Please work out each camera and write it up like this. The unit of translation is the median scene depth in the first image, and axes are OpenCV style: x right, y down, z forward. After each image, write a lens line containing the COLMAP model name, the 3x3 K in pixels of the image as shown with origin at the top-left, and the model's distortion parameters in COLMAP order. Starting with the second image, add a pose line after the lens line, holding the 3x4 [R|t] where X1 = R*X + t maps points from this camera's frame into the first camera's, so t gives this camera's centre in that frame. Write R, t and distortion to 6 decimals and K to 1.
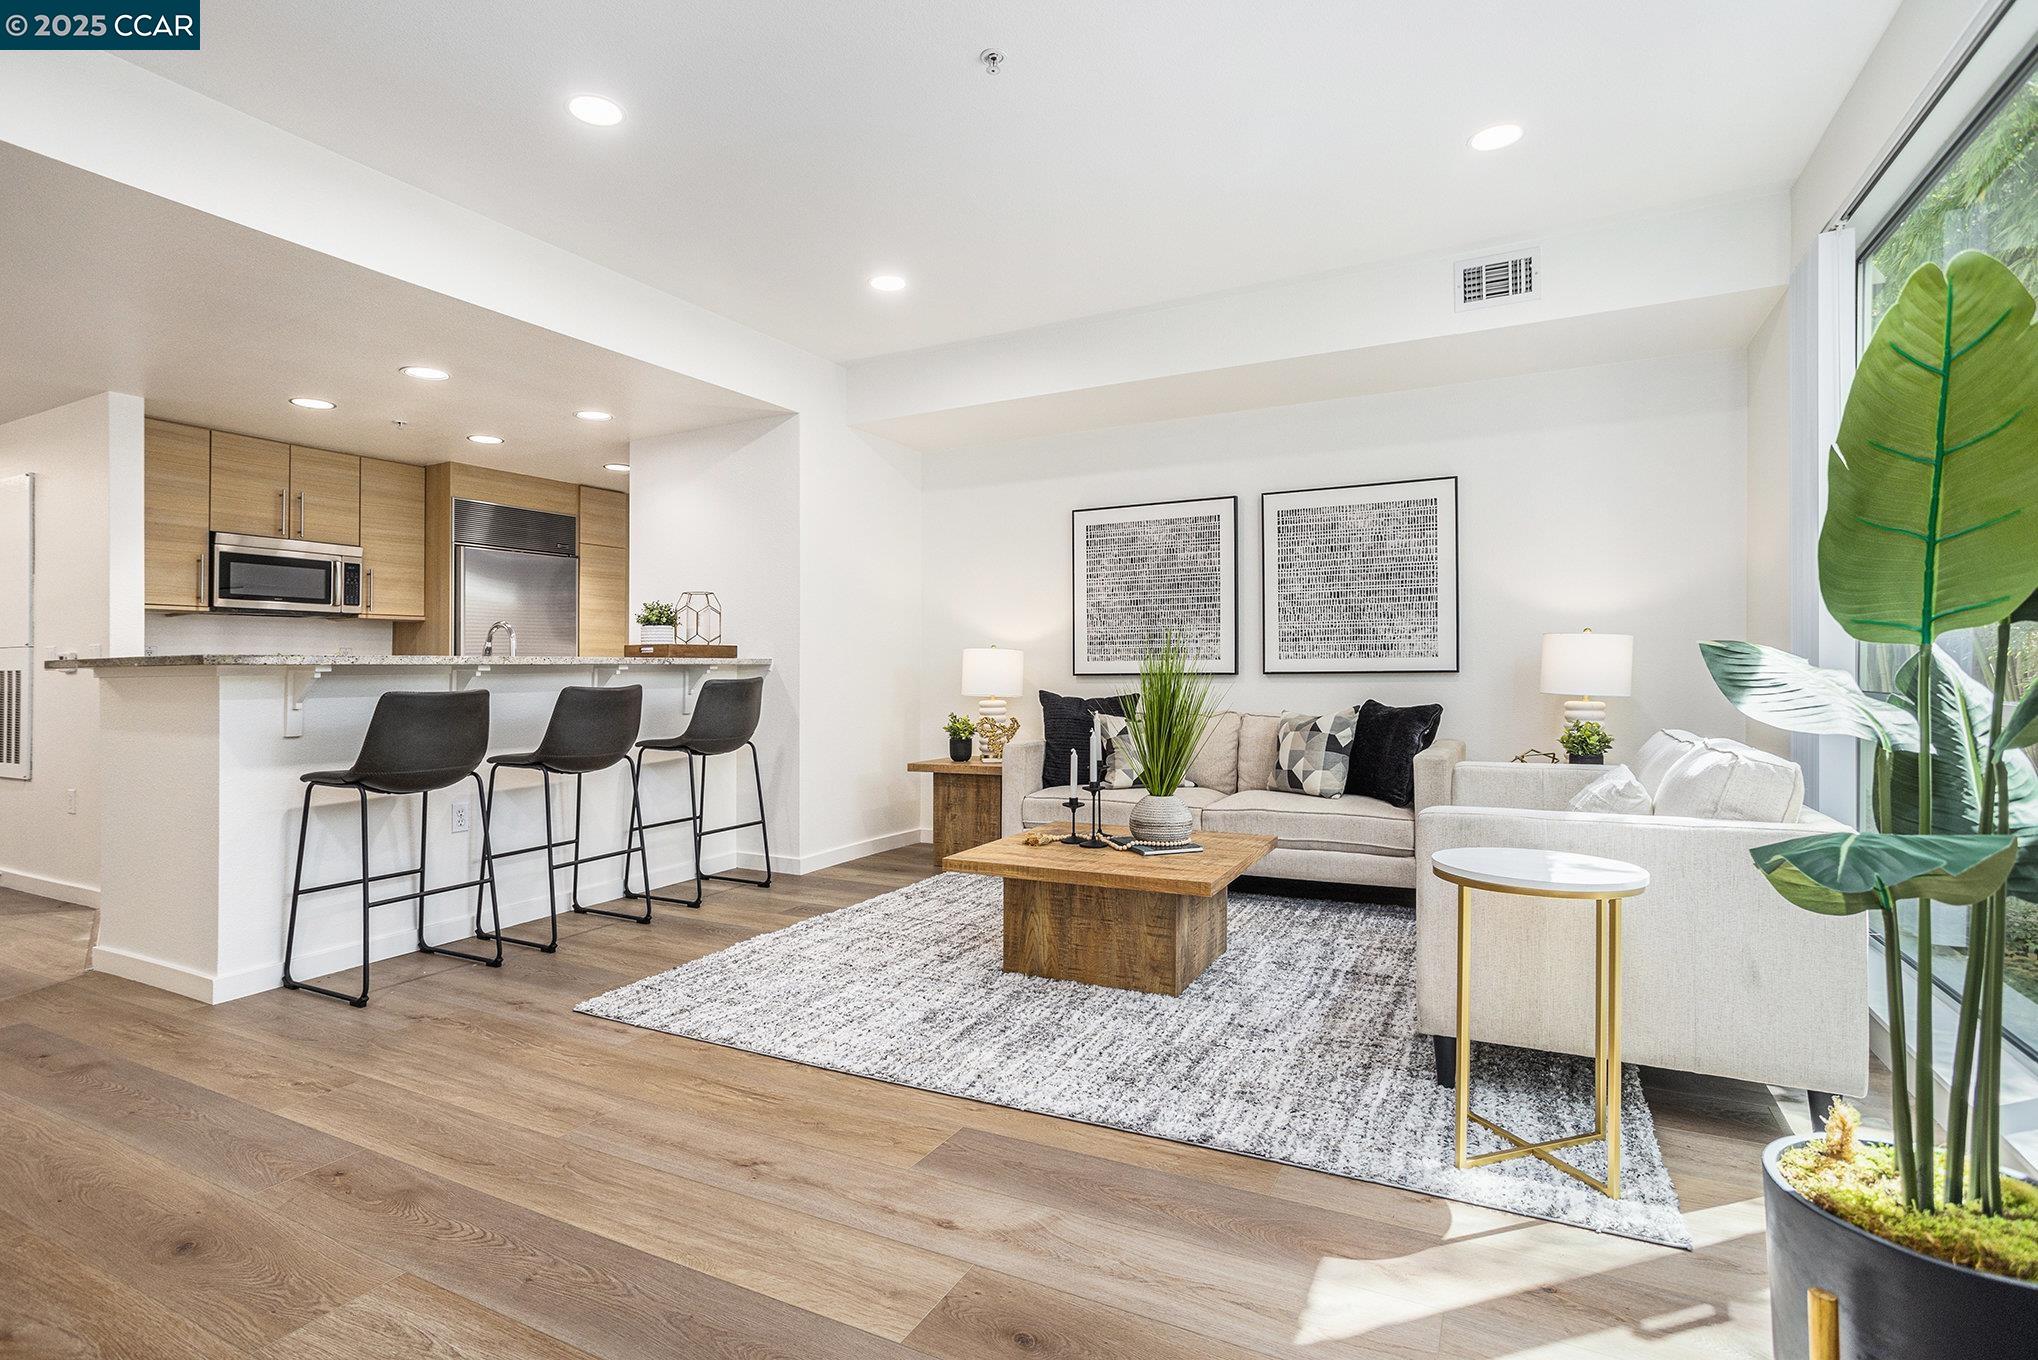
lens RADIAL K [[996.8, 0, 1007.1], [0, 996.8, 664.5], [0, 0, 1]] dist [-0.043821, 0.023941]
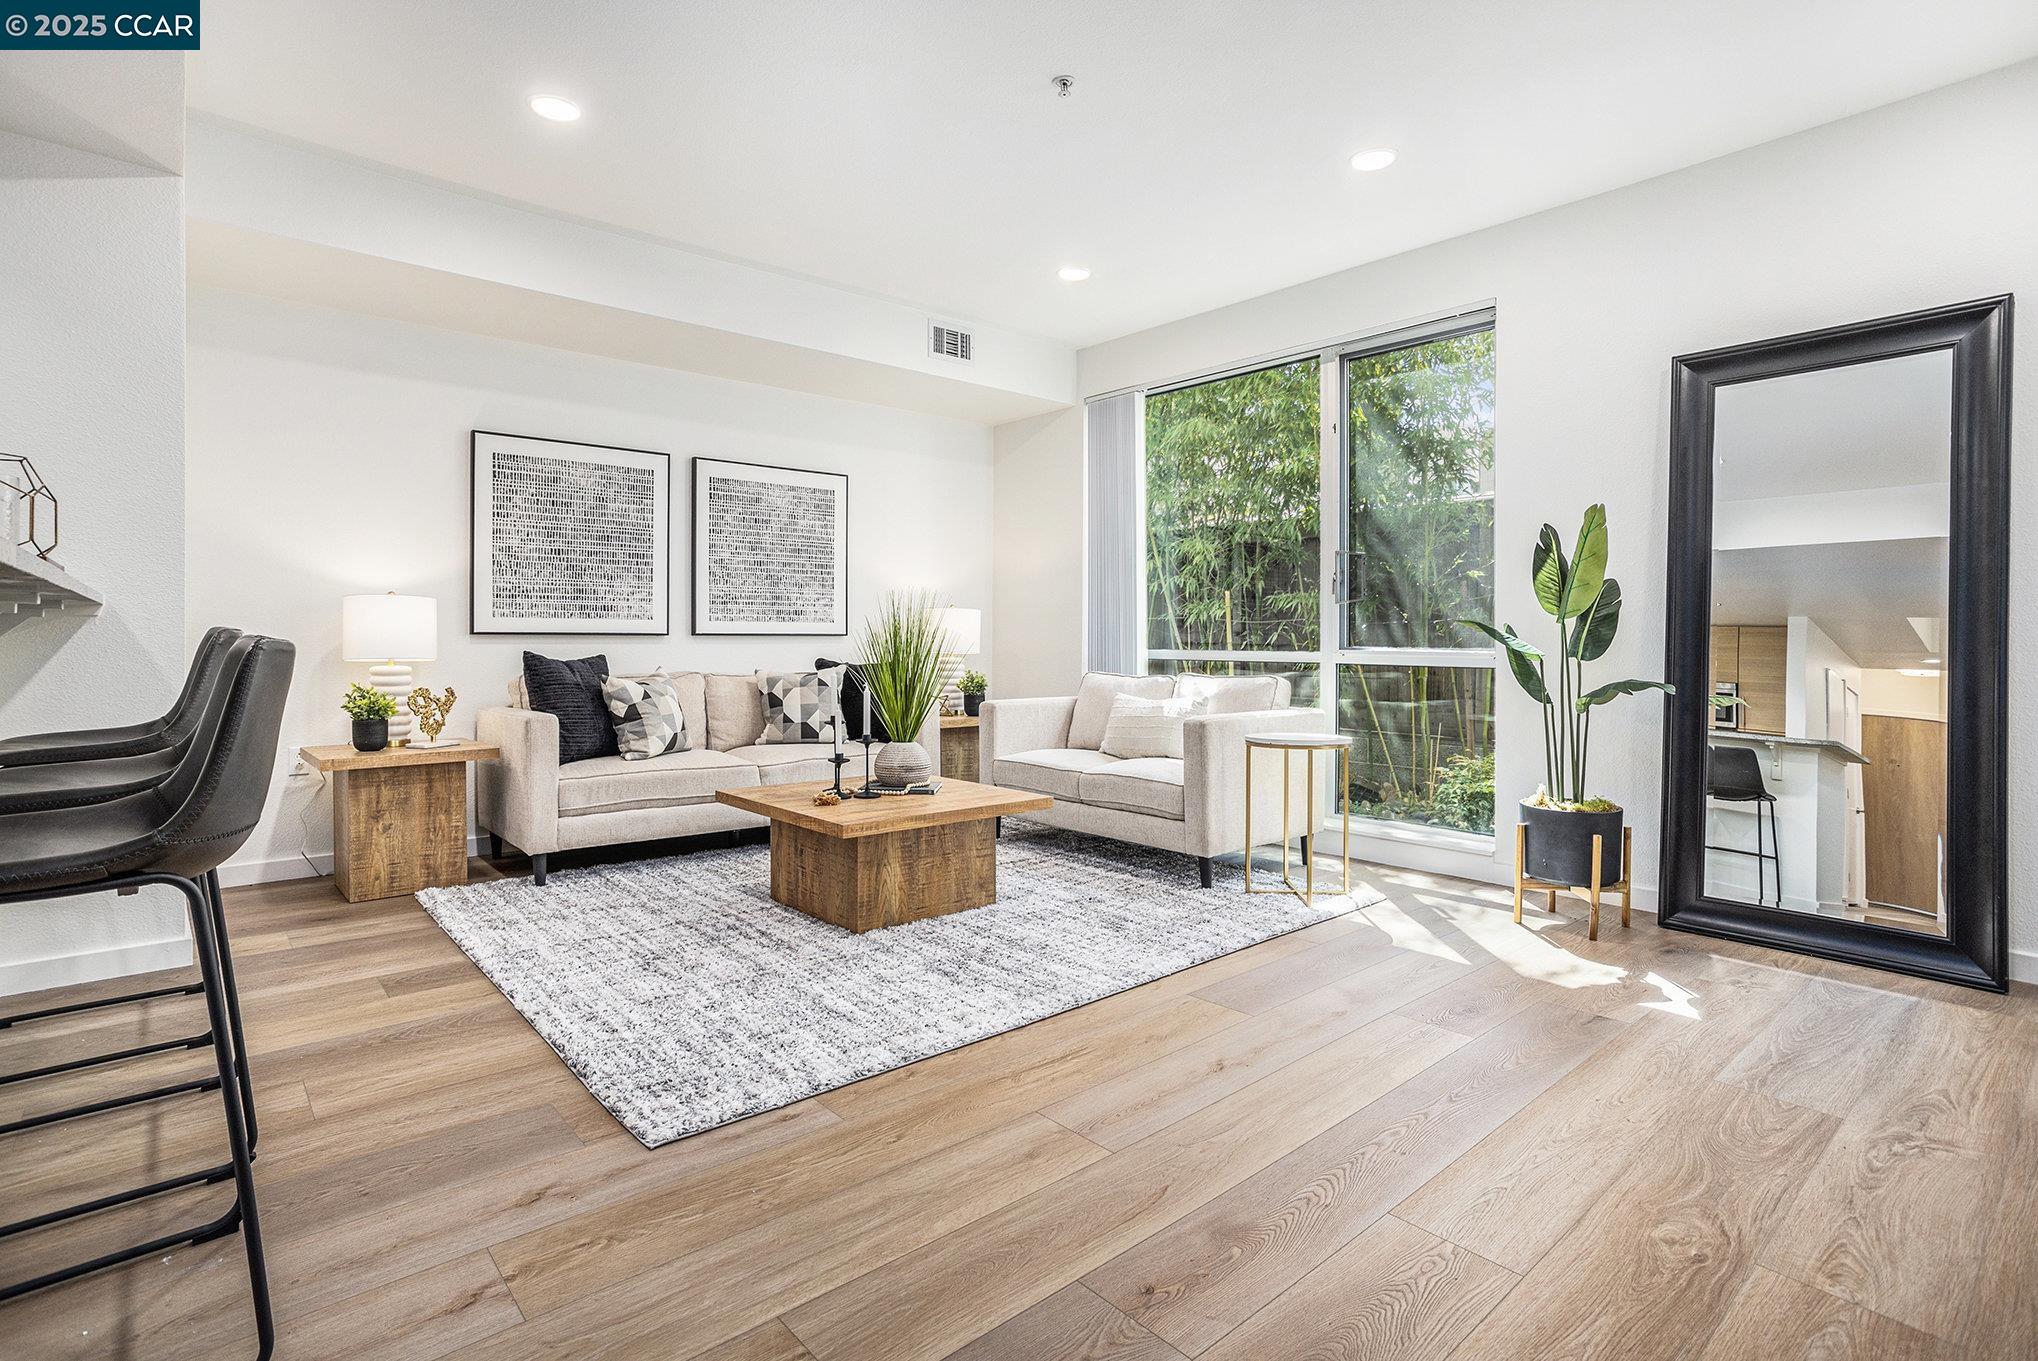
lens RADIAL K [[996.8, 0, 1001.4], [0, 996.8, 643.4], [0, 0, 1]] dist [-0.043821, 0.023941]
pose [[0.365503, 0.006660, 0.930786, -0.726248], [-0.013918, 0.999902, -0.001689, 0.019227], [-0.930706, -0.012338, 0.365560, 0.432333]]
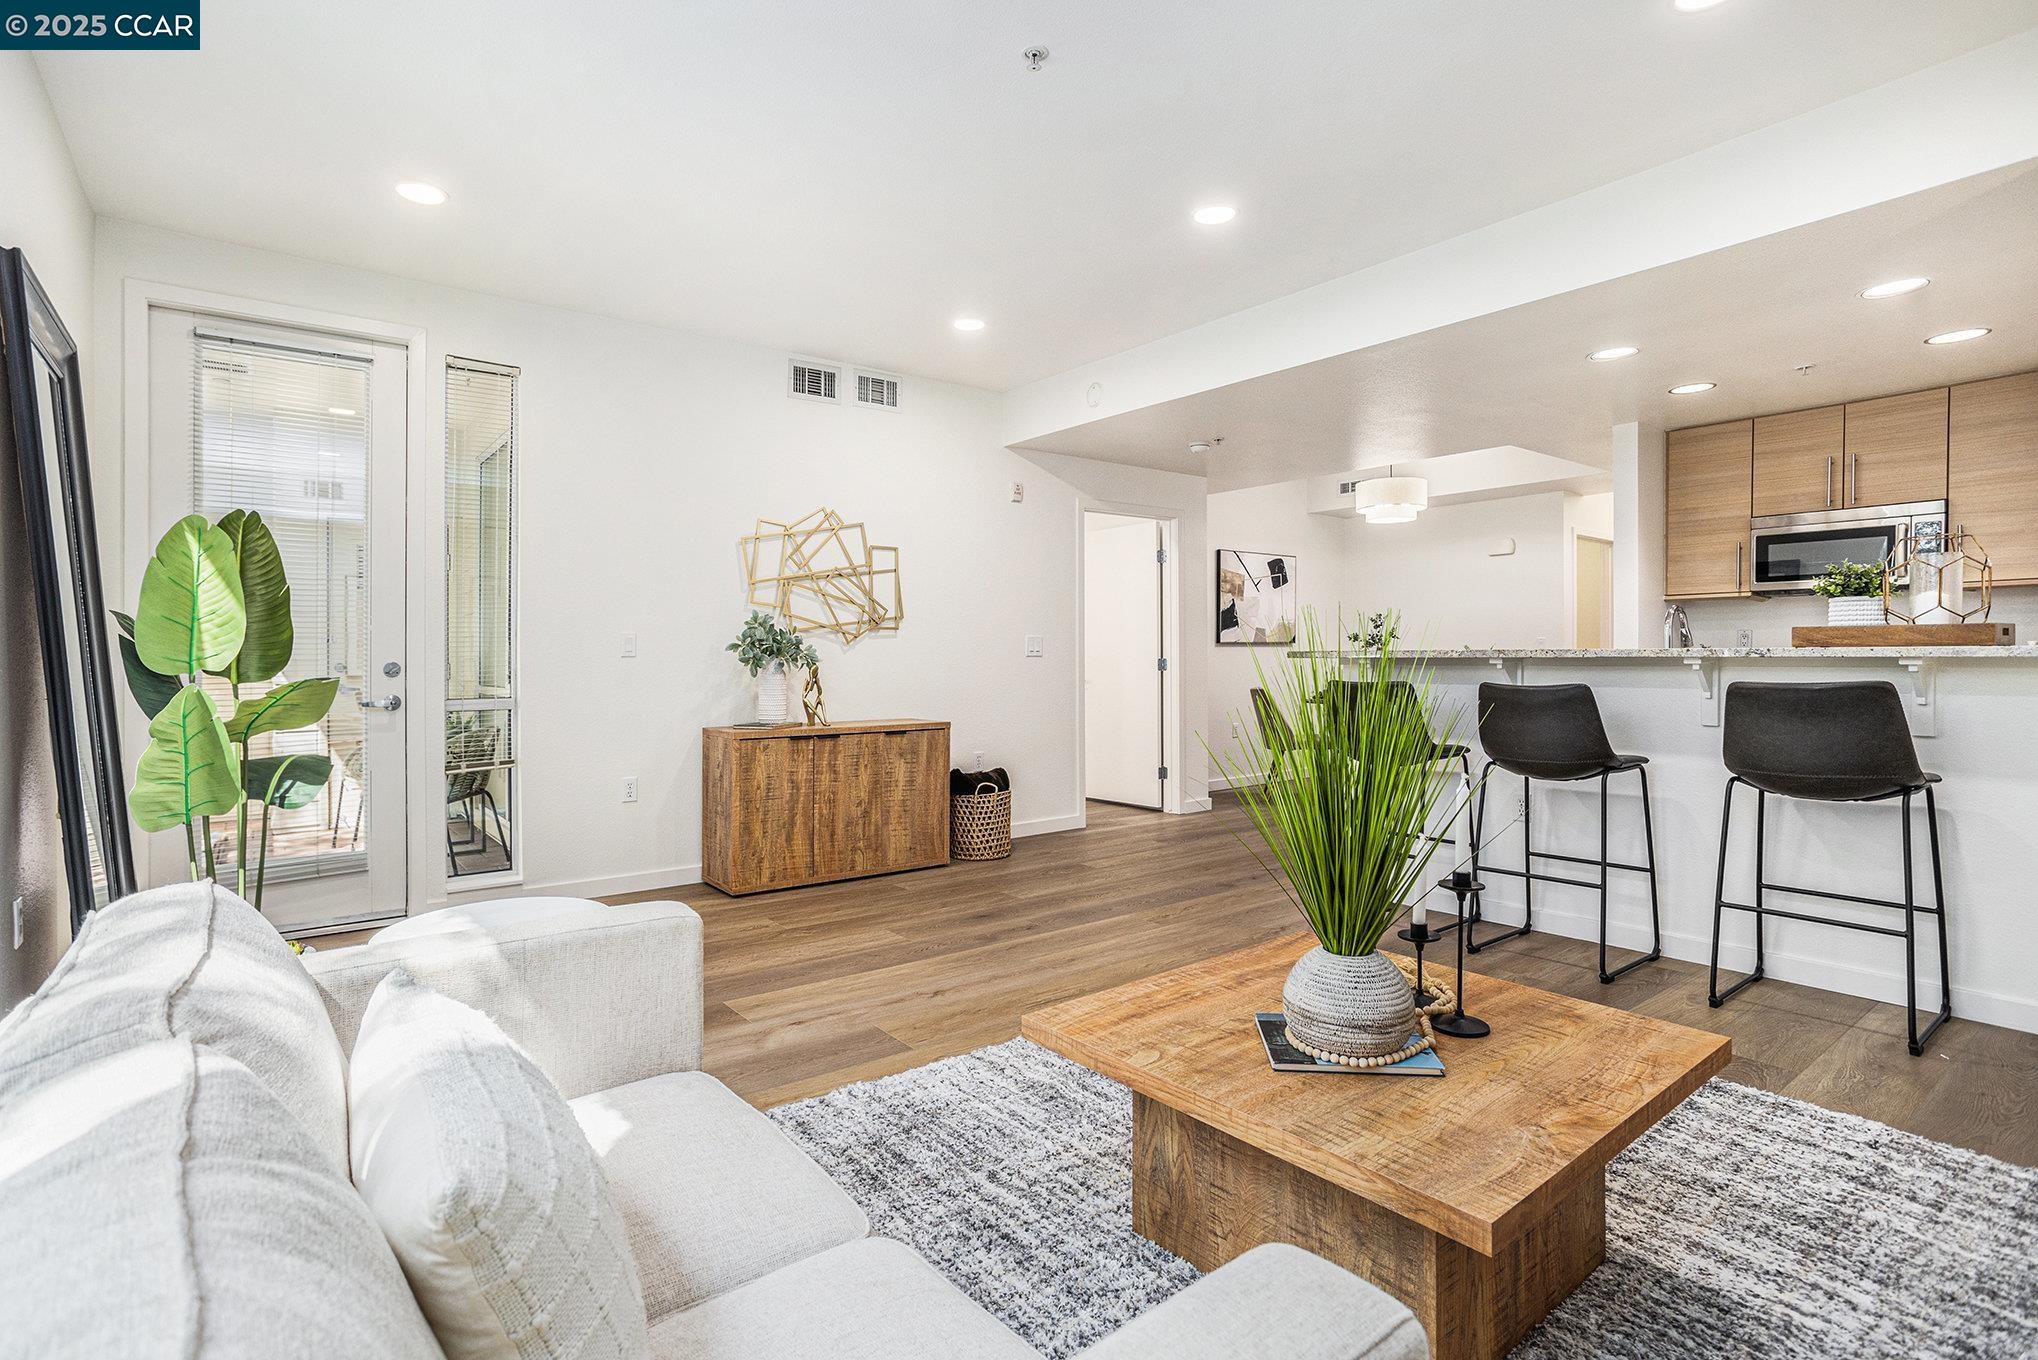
lens RADIAL K [[996.8, 0, 988.6], [0, 996.8, 655.8], [0, 0, 1]] dist [-0.043821, 0.023941]
pose [[-0.421961, 0.013970, -0.906507, 0.584991], [0.020163, 0.999779, 0.006022, -0.018473], [0.906390, -0.015736, -0.422149, 0.911273]]
